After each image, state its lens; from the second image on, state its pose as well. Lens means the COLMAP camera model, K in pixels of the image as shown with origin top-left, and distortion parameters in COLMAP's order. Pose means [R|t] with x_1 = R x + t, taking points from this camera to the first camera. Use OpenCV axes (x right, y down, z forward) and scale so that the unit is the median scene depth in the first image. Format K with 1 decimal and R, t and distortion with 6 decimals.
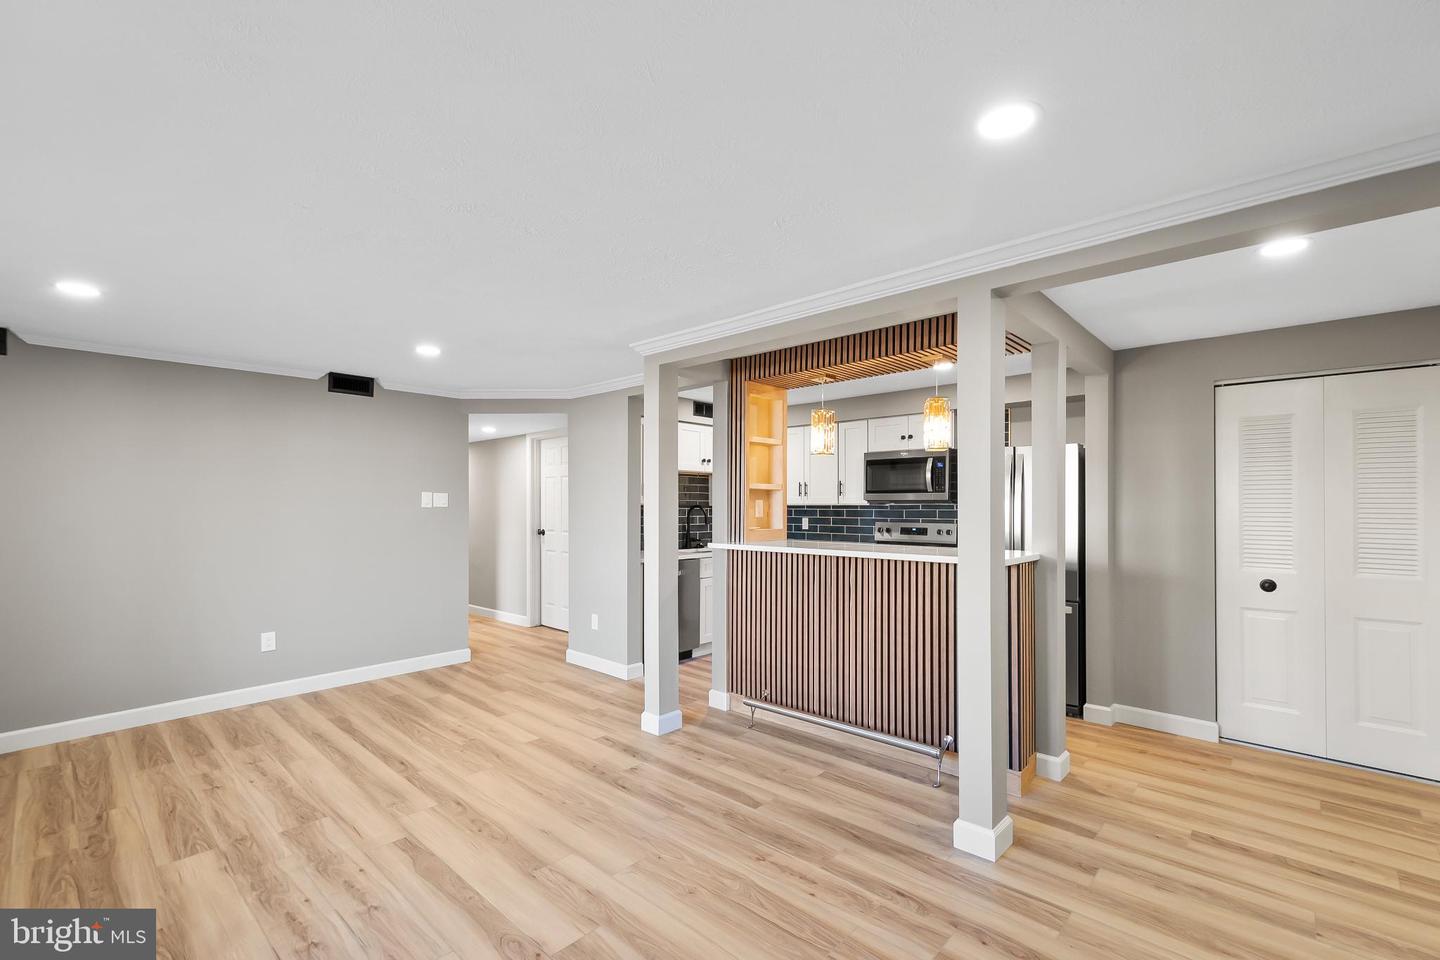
lens RADIAL K [[632.5, 0, 728.2], [0, 632.5, 496.8], [0, 0, 1]] dist [0.015316, -0.001292]
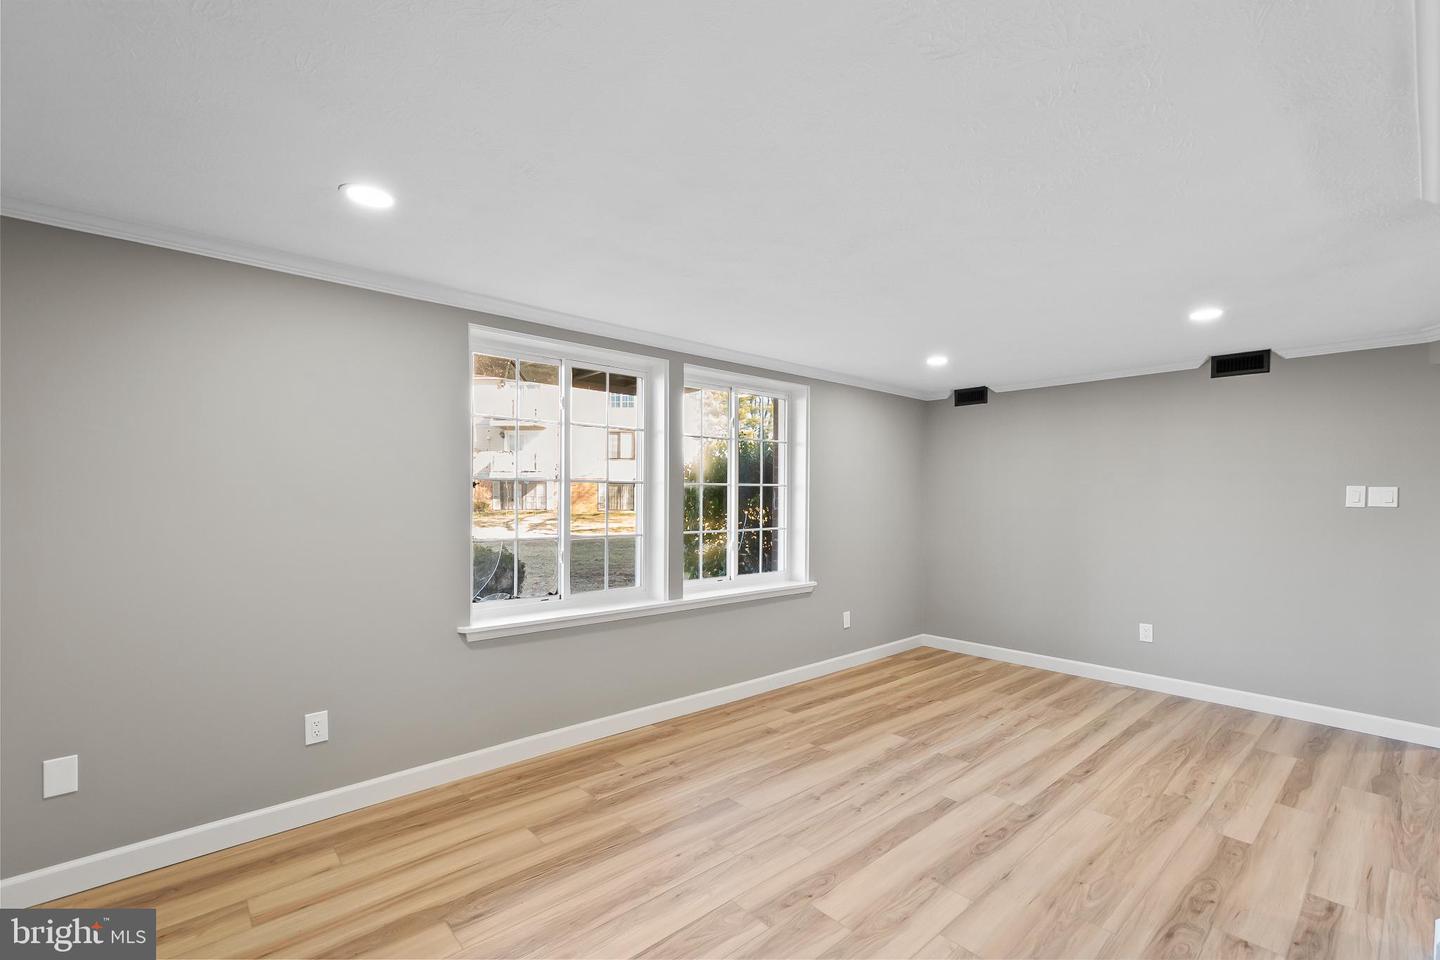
lens RADIAL K [[632.5, 0, 738.8], [0, 632.5, 480.7], [0, 0, 1]] dist [0.015316, -0.001292]
pose [[-0.083327, -0.023266, -0.996251, 0.473446], [0.002106, 0.999721, -0.023523, 0.003850], [0.996520, -0.004058, -0.083255, 0.538582]]
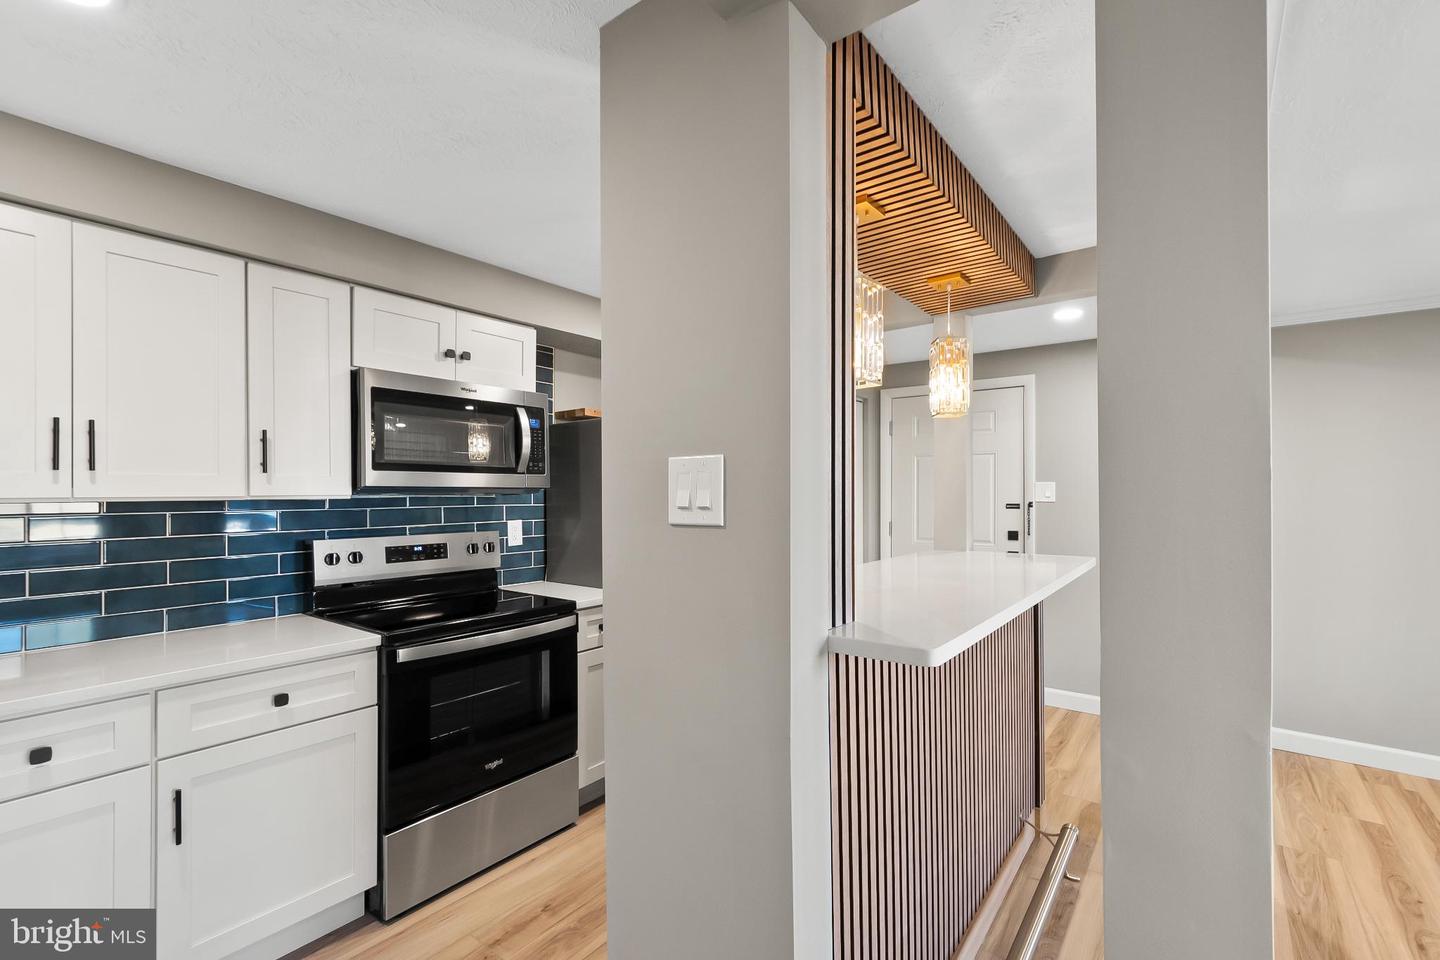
lens RADIAL K [[632.5, 0, 735.9], [0, 632.5, 487.6], [0, 0, 1]] dist [0.015316, -0.001292]
pose [[-0.097177, 0.010167, 0.995215, -0.329254], [-0.010793, 0.999878, -0.011269, 0.012841], [-0.995209, -0.011837, -0.097055, 1.285481]]
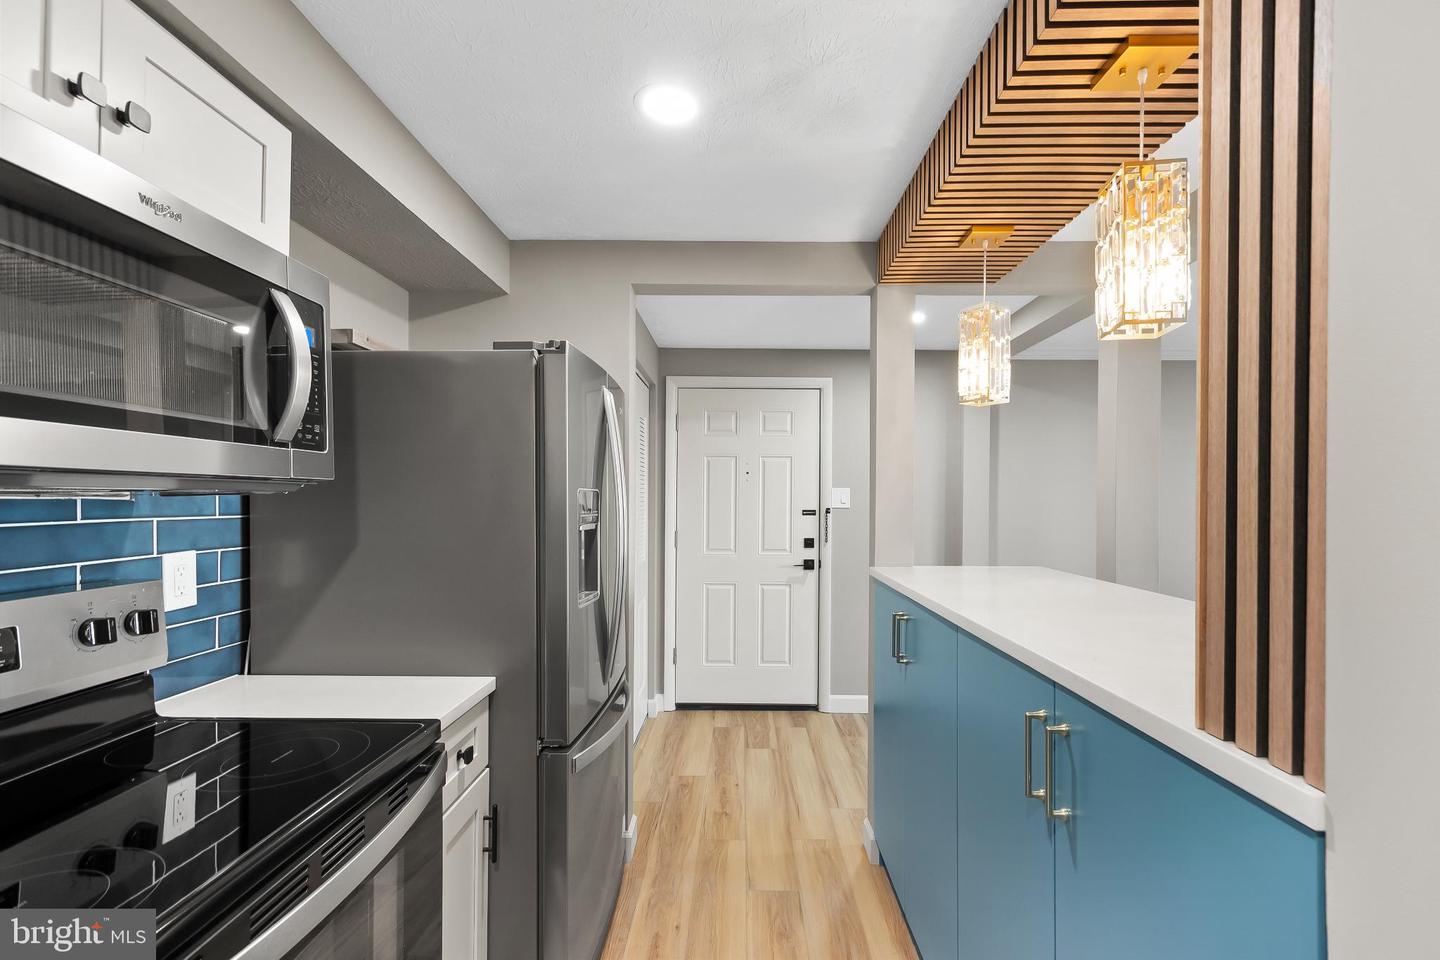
lens RADIAL K [[632.5, 0, 739.7], [0, 632.5, 500.3], [0, 0, 1]] dist [0.015316, -0.001292]
pose [[-0.675949, -0.002309, 0.736945, 0.056793], [-0.012966, 0.999878, -0.008760, 0.018329], [-0.736834, -0.015476, -0.675896, 1.522186]]
